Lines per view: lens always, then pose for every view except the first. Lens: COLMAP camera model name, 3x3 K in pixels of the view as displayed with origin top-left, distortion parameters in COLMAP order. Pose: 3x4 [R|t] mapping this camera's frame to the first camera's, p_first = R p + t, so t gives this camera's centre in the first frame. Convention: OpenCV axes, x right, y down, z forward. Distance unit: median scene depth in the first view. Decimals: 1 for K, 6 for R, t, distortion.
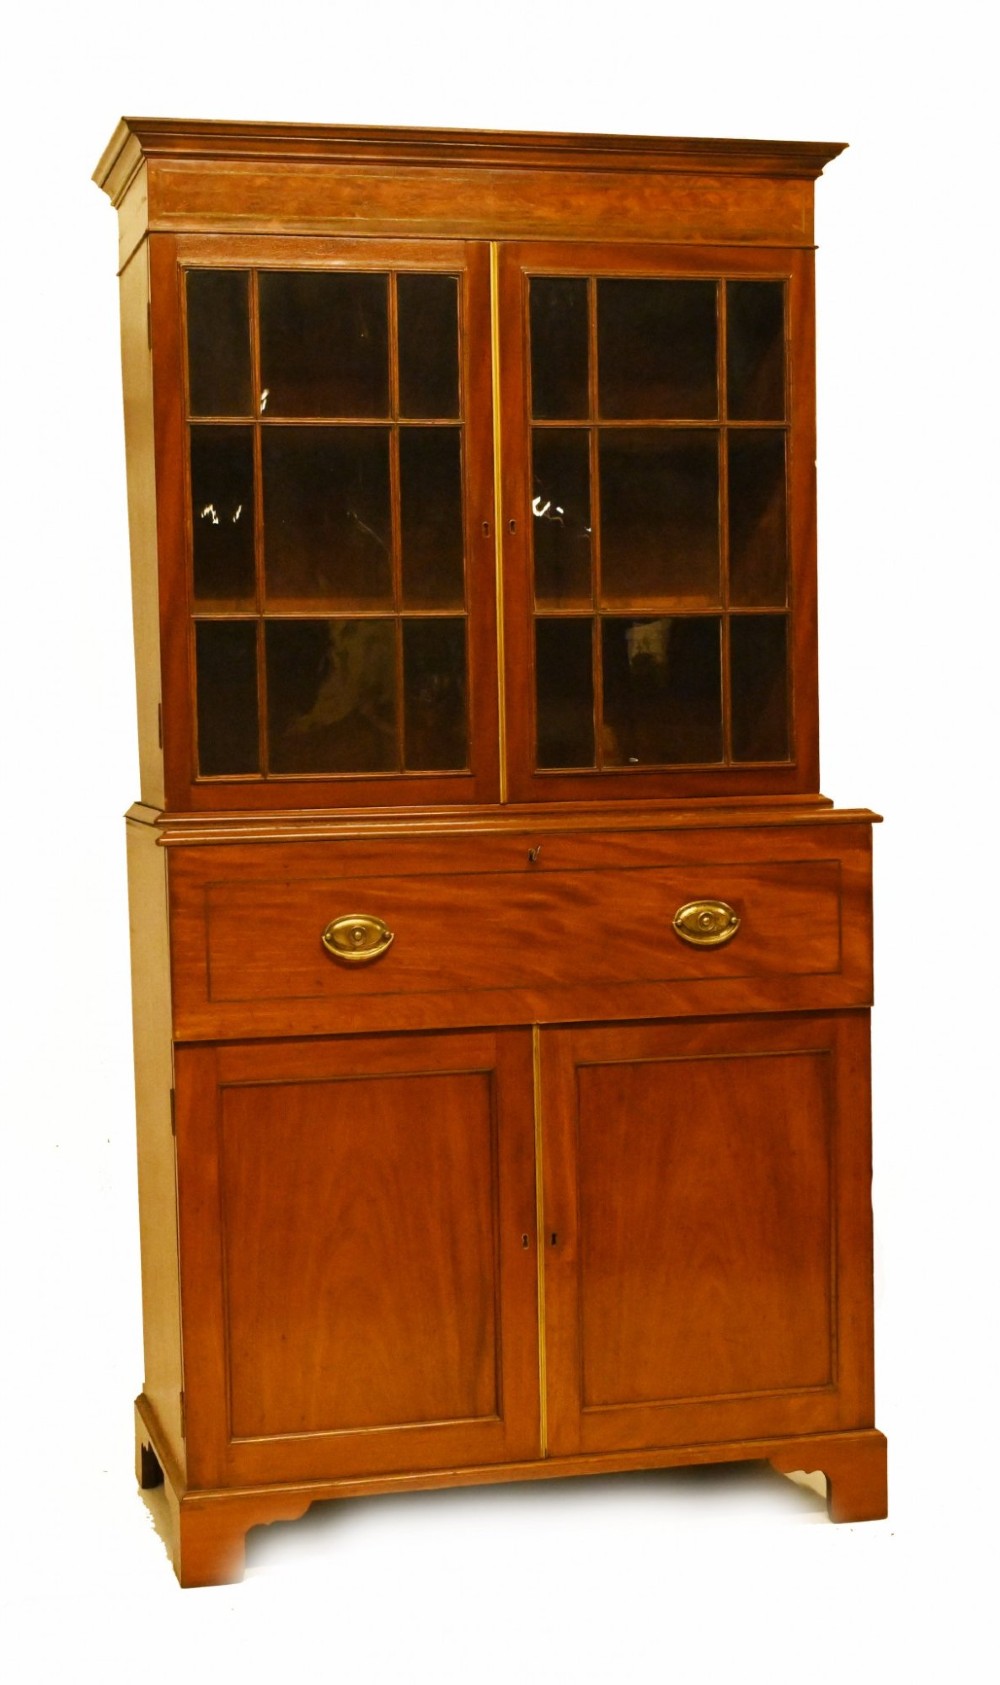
lens RADIAL K [[2635.7, 0, 497.4], [0, 2635.7, 890.9], [0, 0, 1]] dist [0.006103, -0.031818]
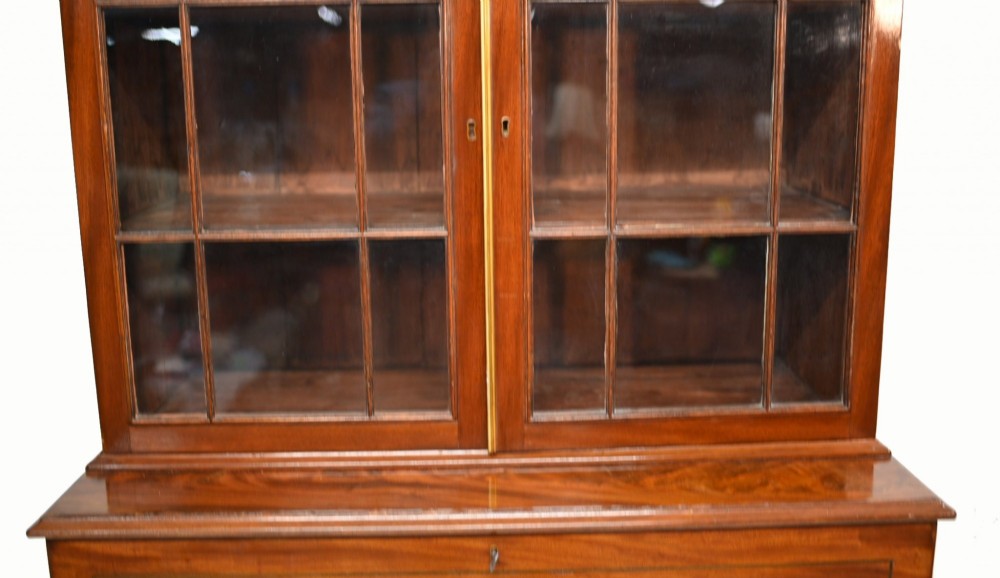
lens RADIAL K [[1065.6, 0, 499.7], [0, 1065.6, 328.3], [0, 0, 1]] dist [-0.127096, 0.152022]
pose [[0.974598, 0.058956, -0.216062, 0.078657], [-0.023839, 0.986558, 0.161666, -0.130575], [0.222689, -0.152409, 0.962902, 0.682155]]
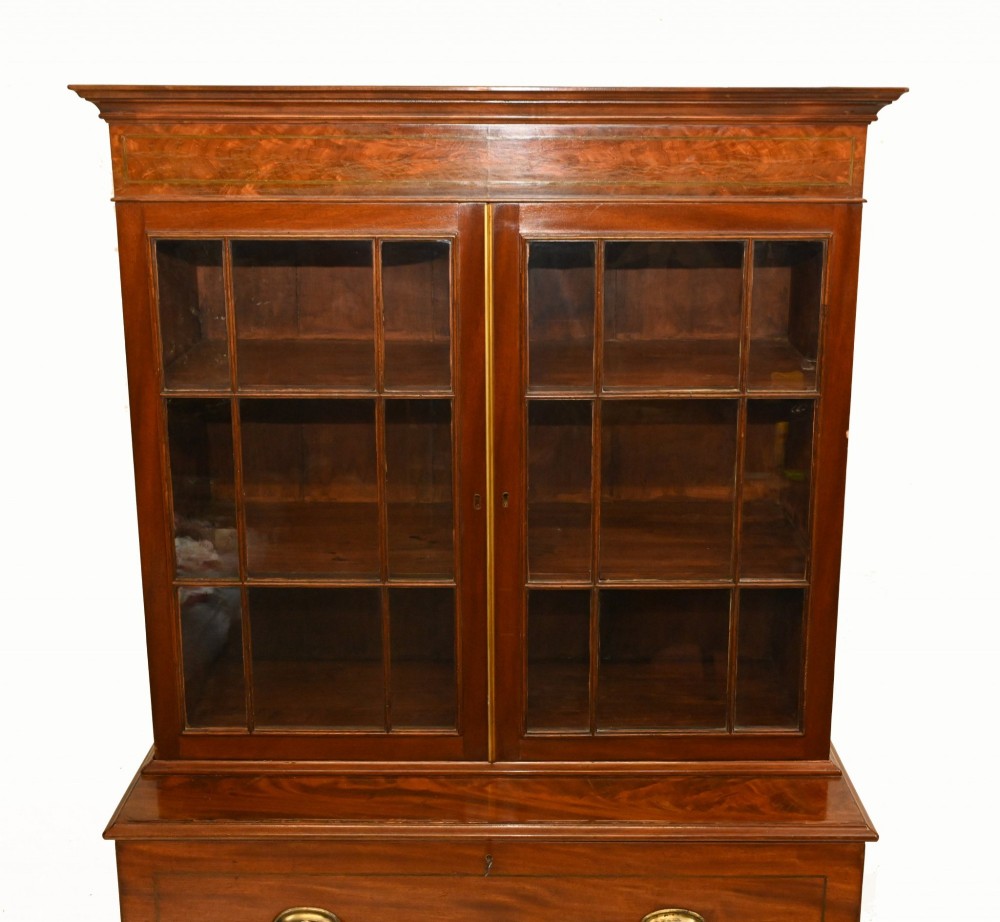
lens RADIAL K [[1362.3, 0, 507.5], [0, 1362.3, 449.1], [0, 0, 1]] dist [-0.004475, 0.023638]
pose [[0.967605, 0.080063, -0.239439, 0.124654], [-0.037218, 0.983258, 0.178377, -0.246263], [0.249712, -0.163686, 0.954385, 0.533978]]
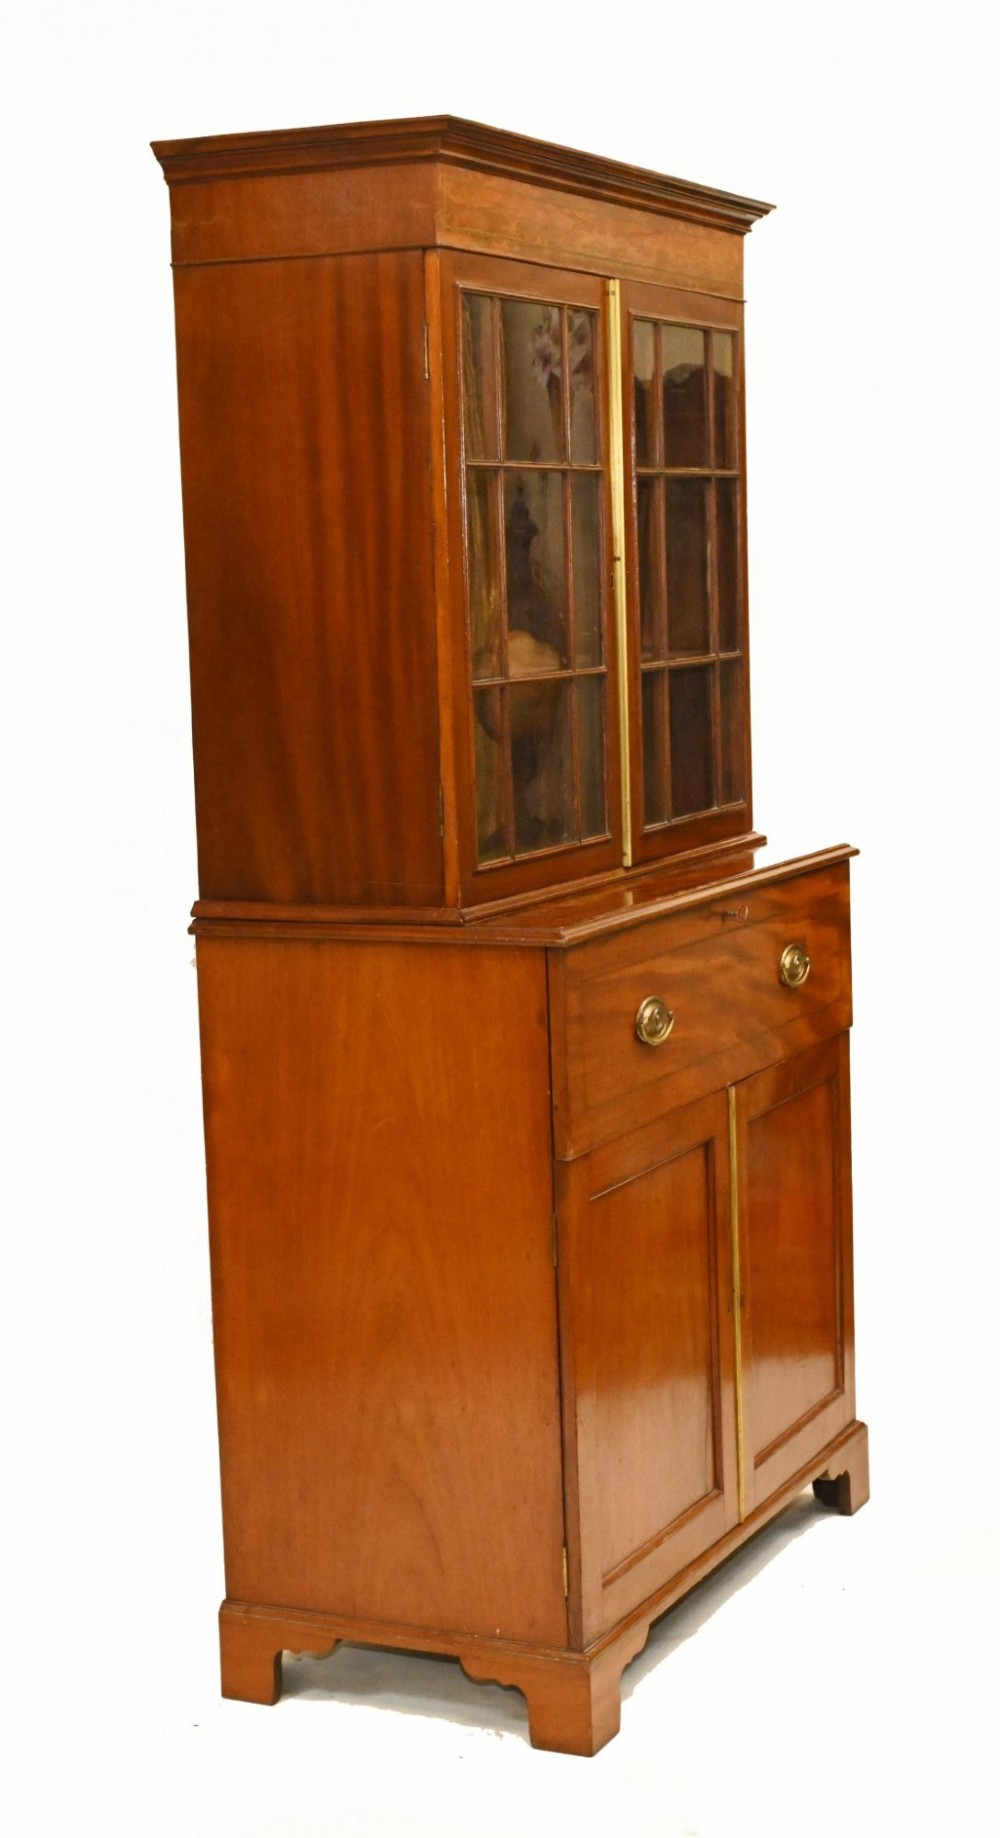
lens RADIAL K [[2810.7, 0, 500.0], [0, 2810.7, 919.0], [0, 0, 1]] dist [-0.000352, 0.000143]
pose [[0.654220, -0.098471, 0.749866, -0.808220], [0.083731, 0.994823, 0.057588, -0.078043], [-0.751655, 0.025112, 0.659078, 0.366121]]
